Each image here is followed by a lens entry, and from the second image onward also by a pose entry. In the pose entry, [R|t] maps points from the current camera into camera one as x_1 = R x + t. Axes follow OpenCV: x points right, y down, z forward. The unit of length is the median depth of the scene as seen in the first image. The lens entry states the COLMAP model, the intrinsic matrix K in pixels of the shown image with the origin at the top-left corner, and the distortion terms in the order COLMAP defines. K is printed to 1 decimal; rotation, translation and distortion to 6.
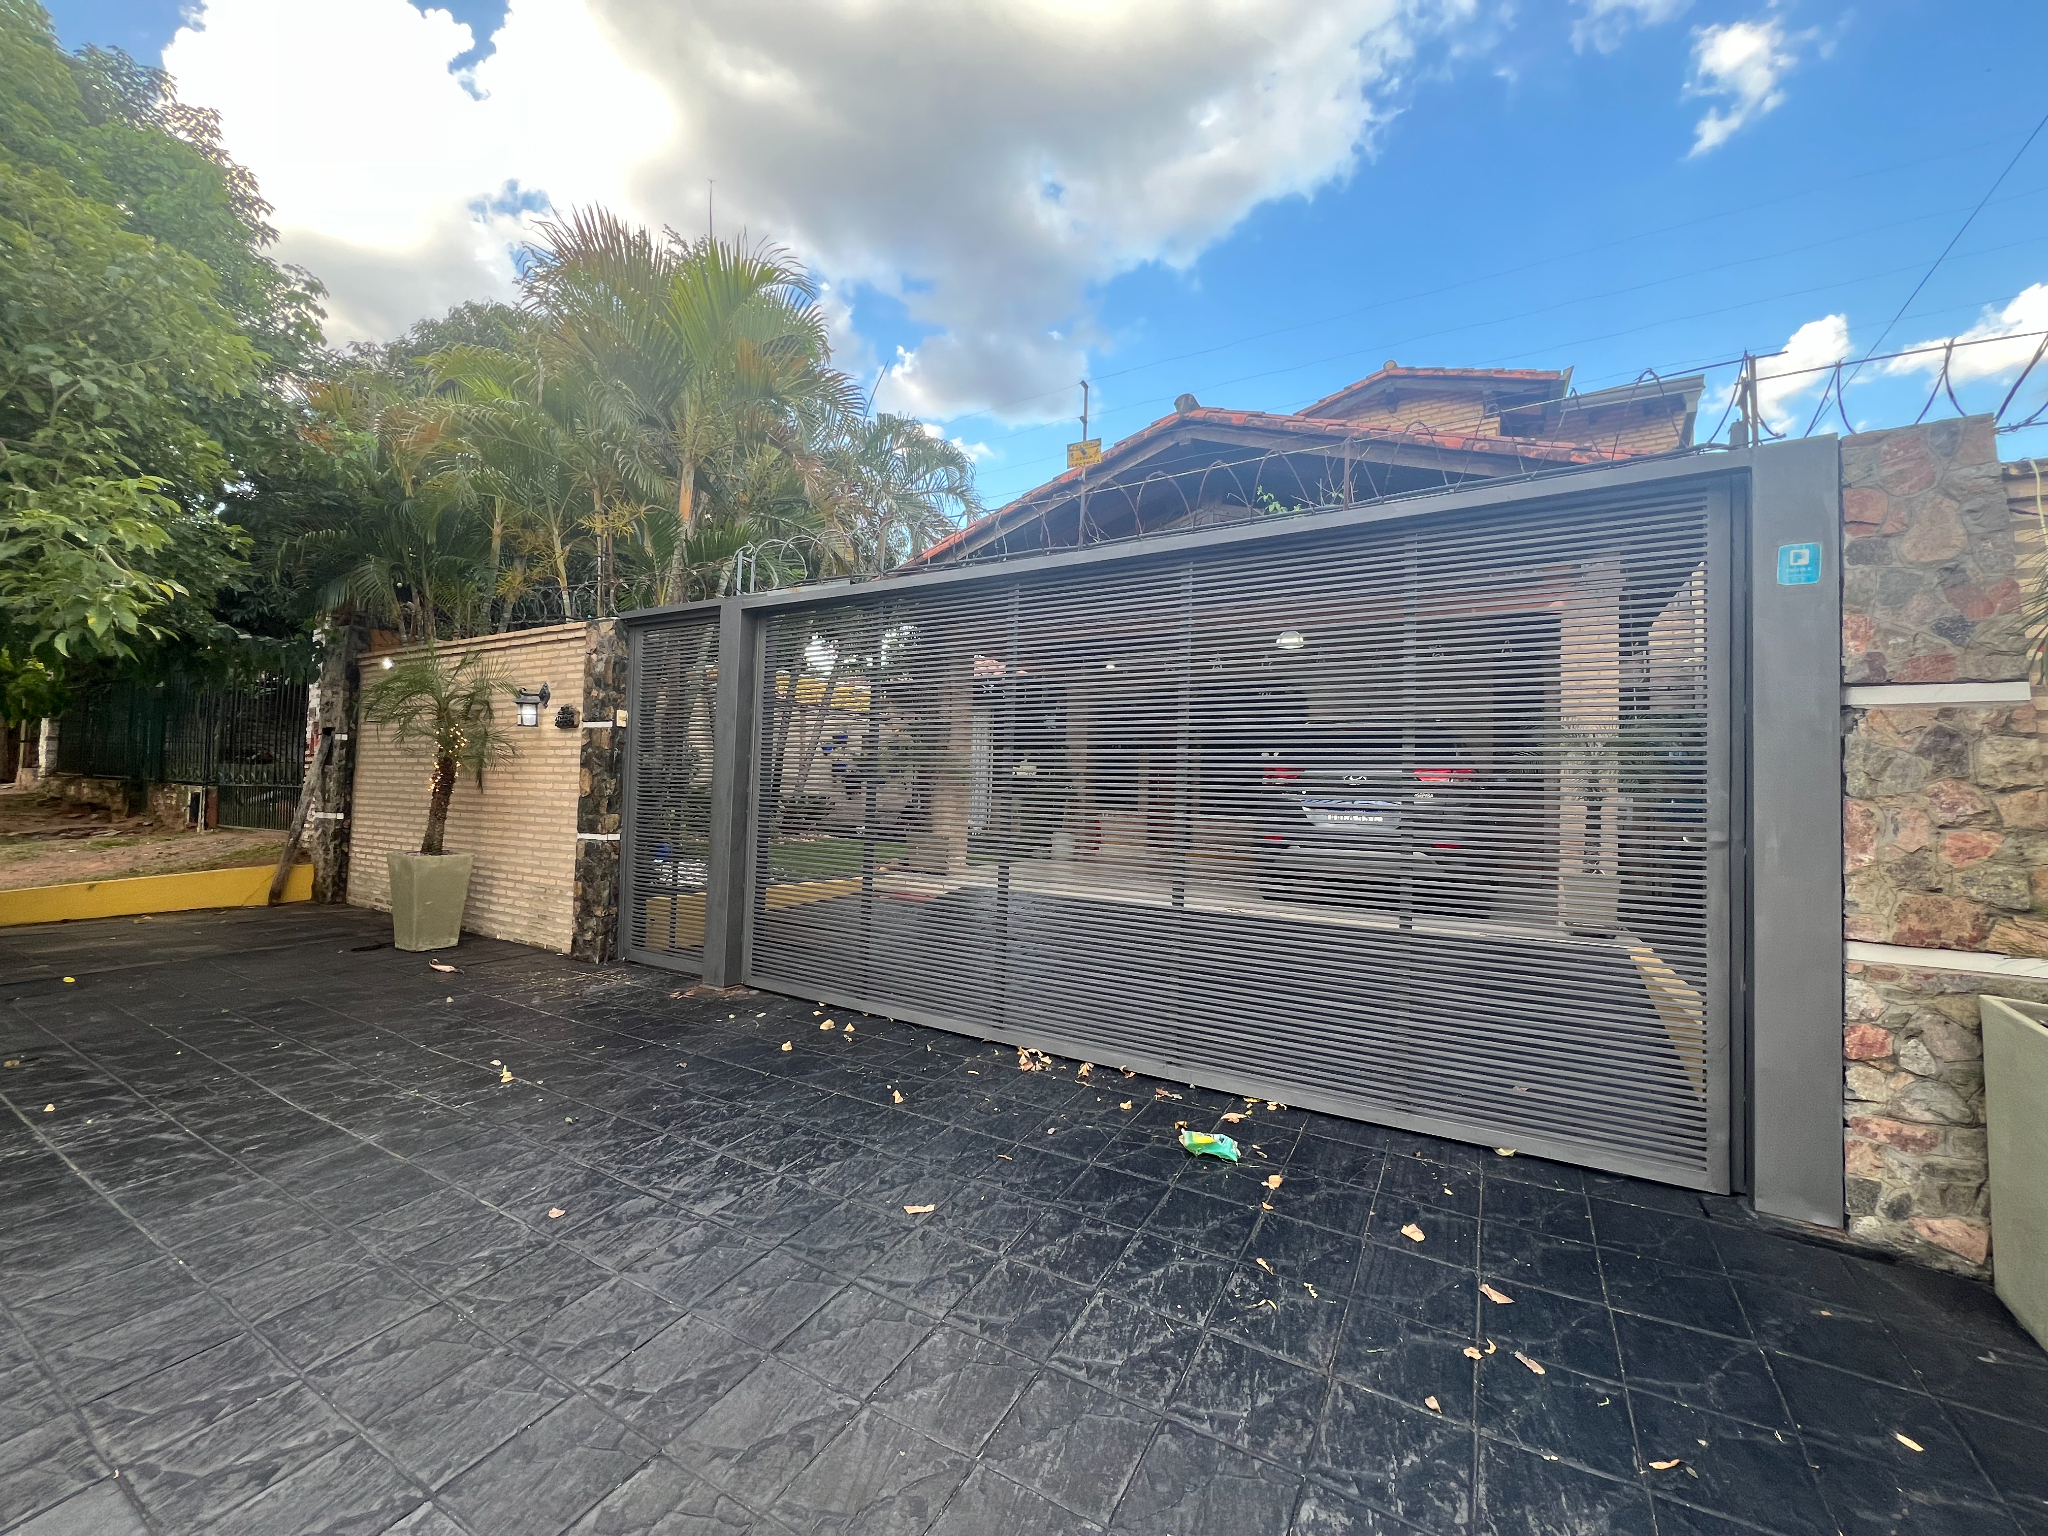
lens RADIAL K [[820.2, 0, 1027.0], [0, 820.2, 771.1], [0, 0, 1]] dist [-0.002767, 0.001076]
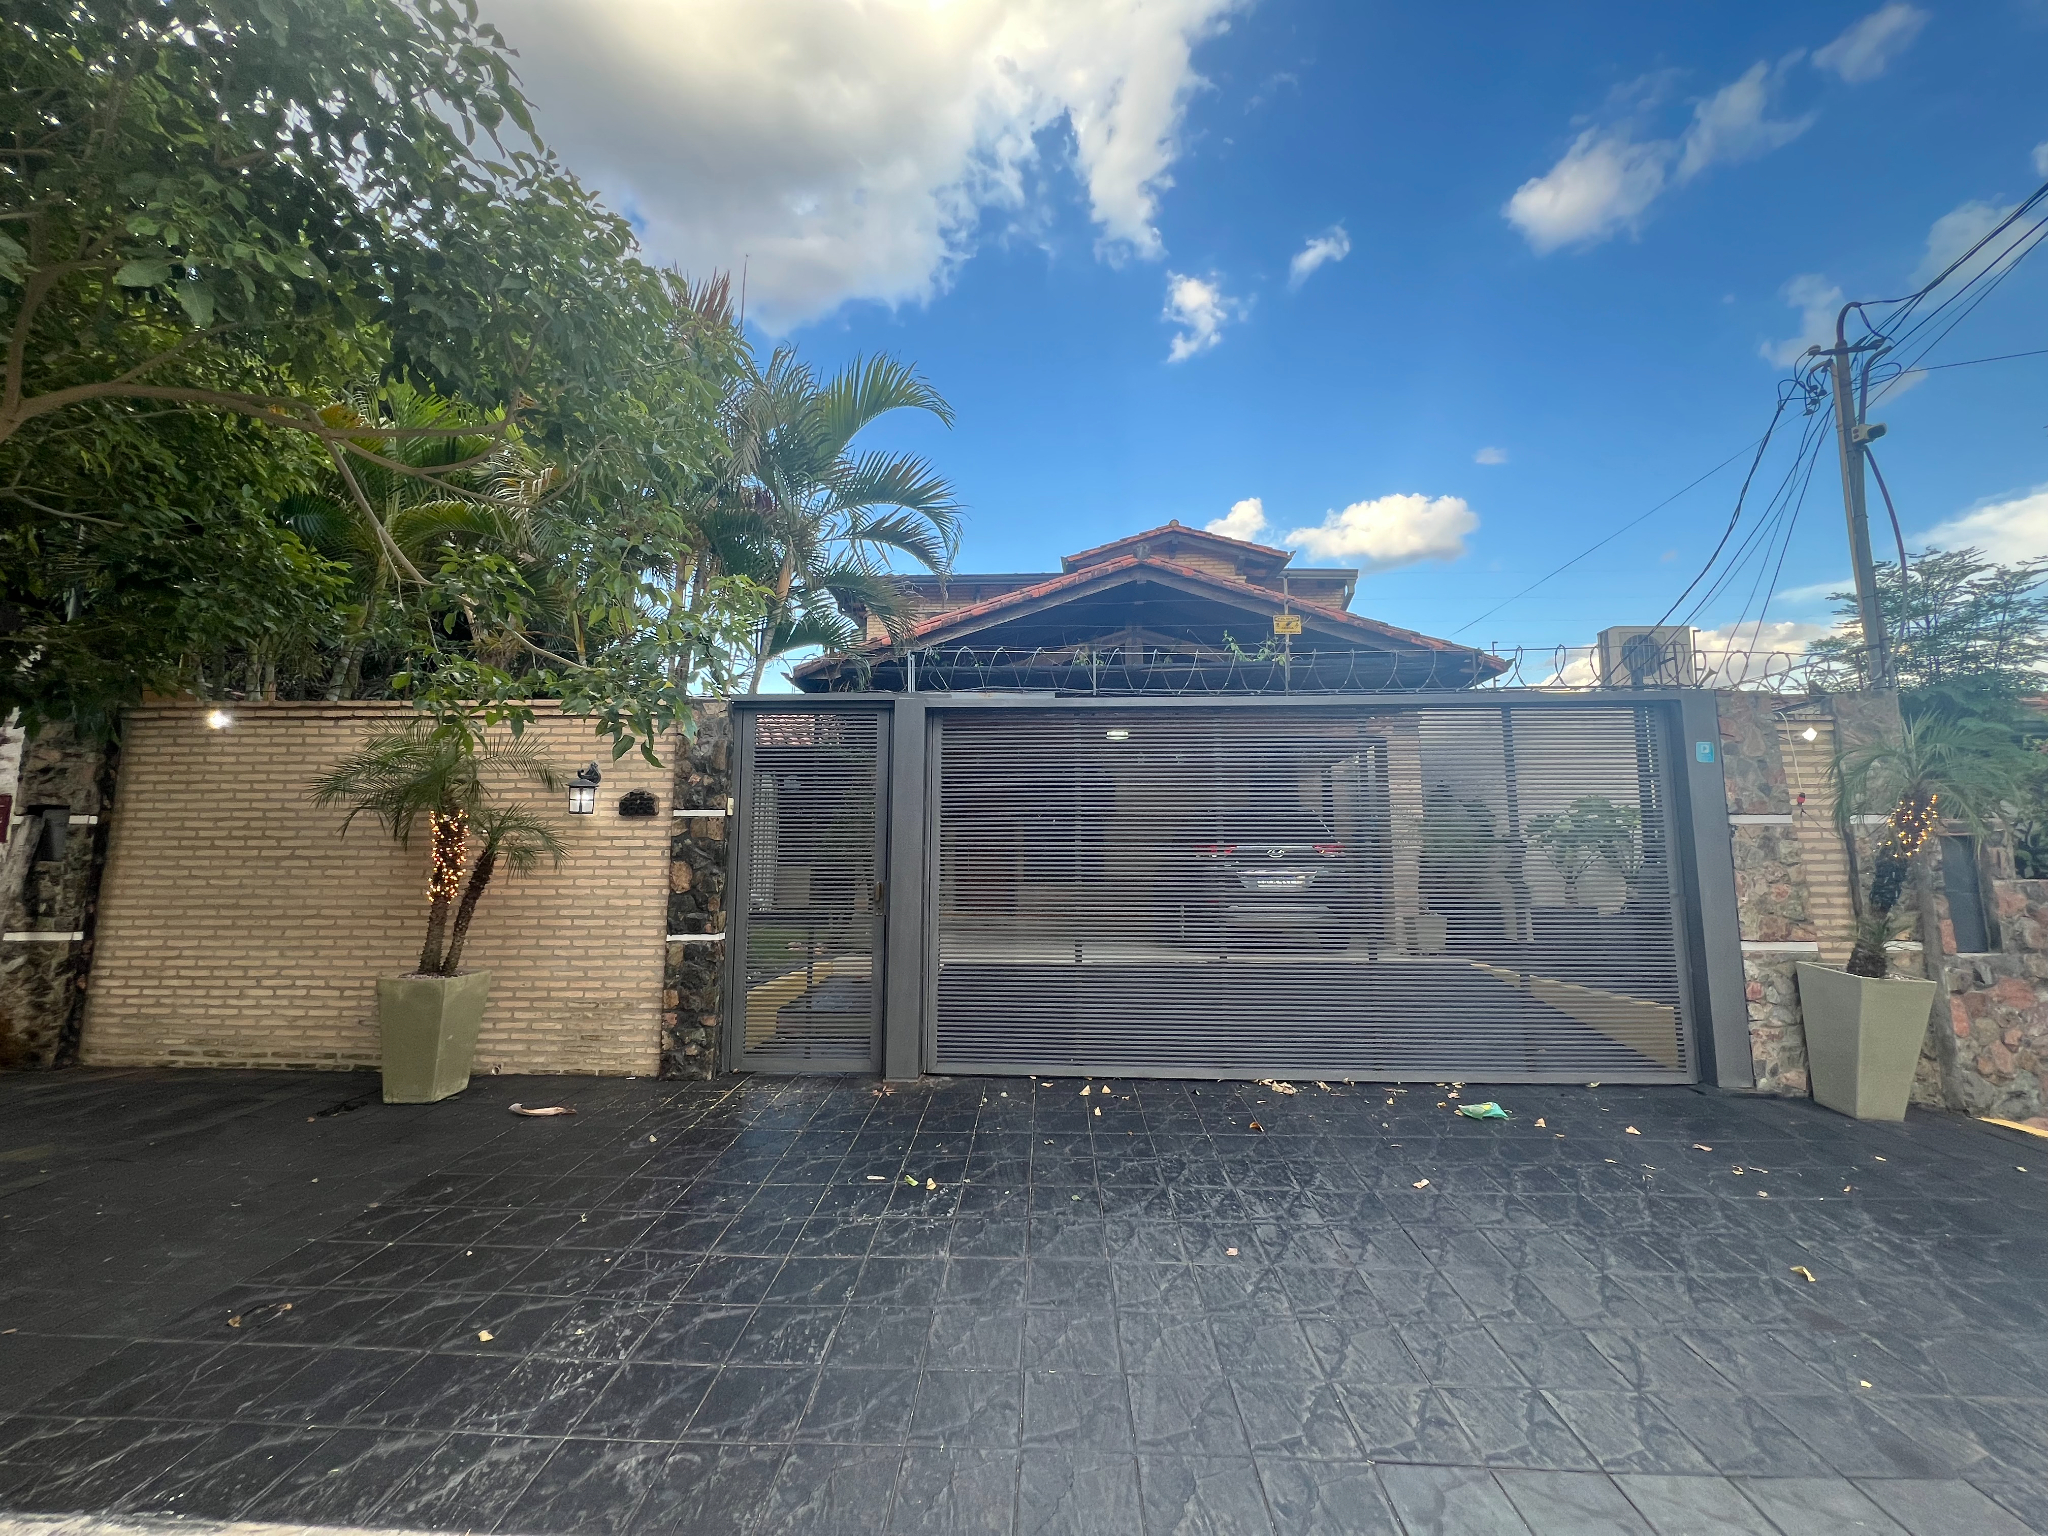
lens RADIAL K [[820.2, 0, 1027.0], [0, 820.2, 771.1], [0, 0, 1]] dist [-0.002767, 0.001076]
pose [[0.877023, 0.026262, 0.479730, -1.179839], [0.009272, 0.997394, -0.071552, -0.063866], [-0.480359, 0.067201, 0.874494, 0.041498]]
